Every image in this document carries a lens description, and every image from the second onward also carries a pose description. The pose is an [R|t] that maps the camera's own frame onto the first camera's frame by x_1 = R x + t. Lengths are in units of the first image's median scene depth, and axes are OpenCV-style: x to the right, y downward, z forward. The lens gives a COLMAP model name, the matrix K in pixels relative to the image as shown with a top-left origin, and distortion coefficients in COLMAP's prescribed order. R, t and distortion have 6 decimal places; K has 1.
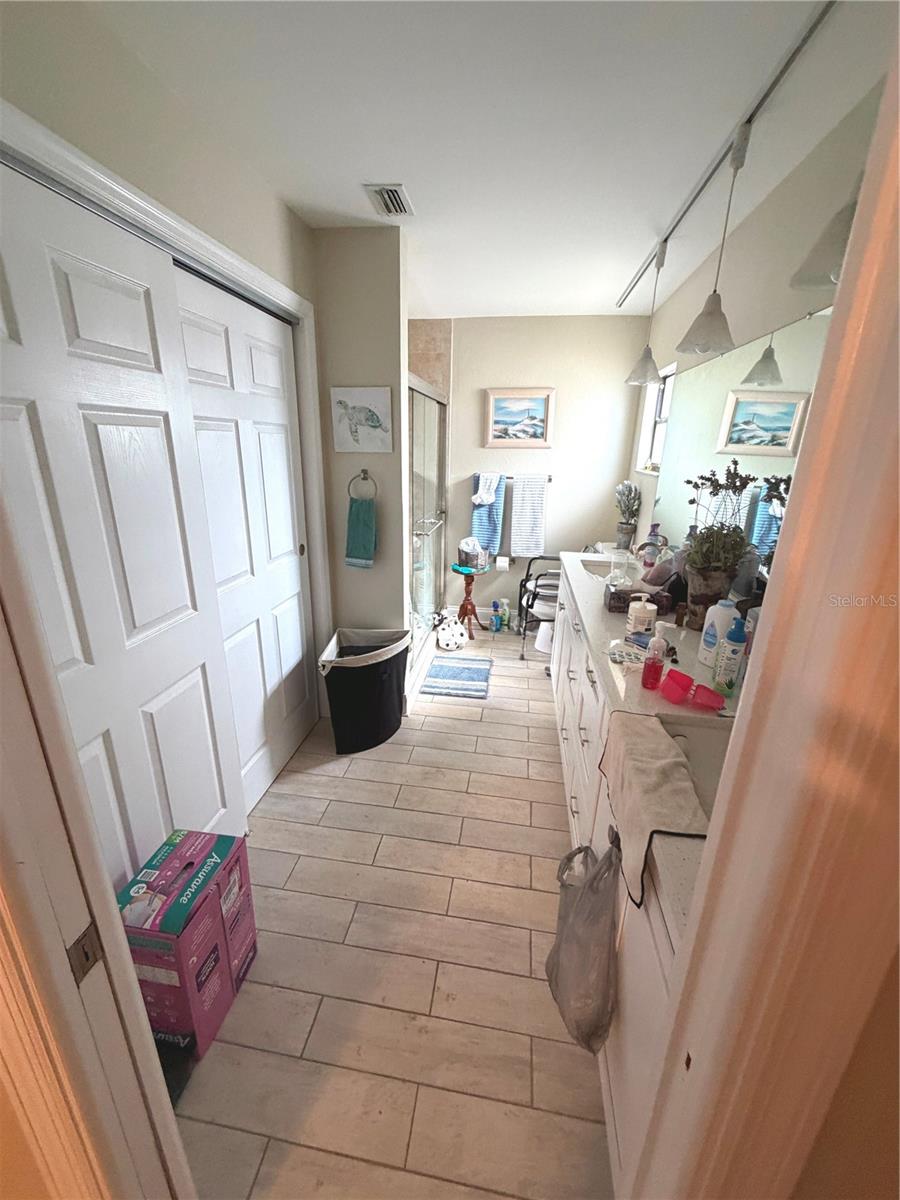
lens RADIAL K [[477.6, 0, 448.2], [0, 477.6, 598.5], [0, 0, 1]] dist [0.000224, -0.000194]
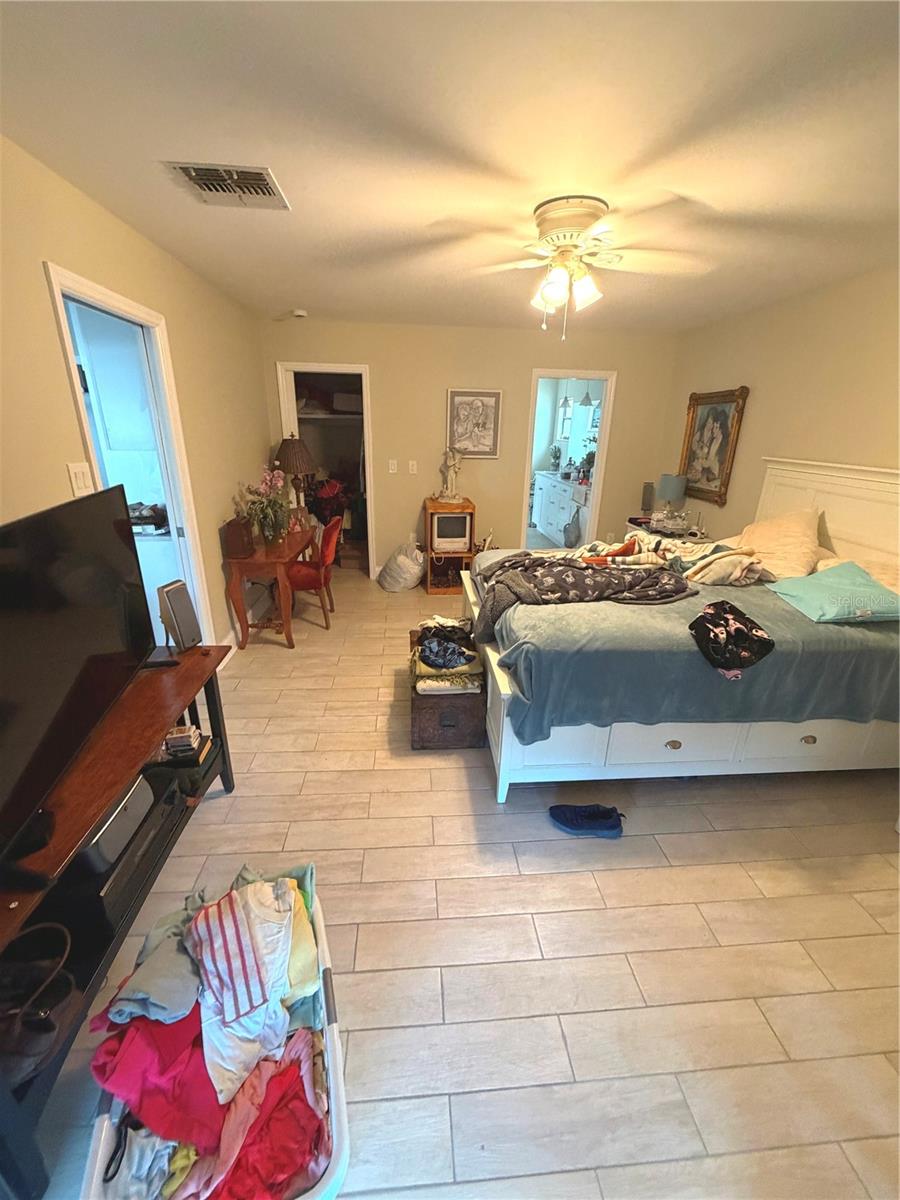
lens RADIAL K [[477.6, 0, 448.2], [0, 477.6, 598.5], [0, 0, 1]] dist [0.000224, -0.000194]
pose [[0.971687, -0.088120, 0.219226, -0.736902], [0.082915, 0.996015, 0.032849, 0.404013], [-0.221247, -0.013742, 0.975121, -1.228916]]
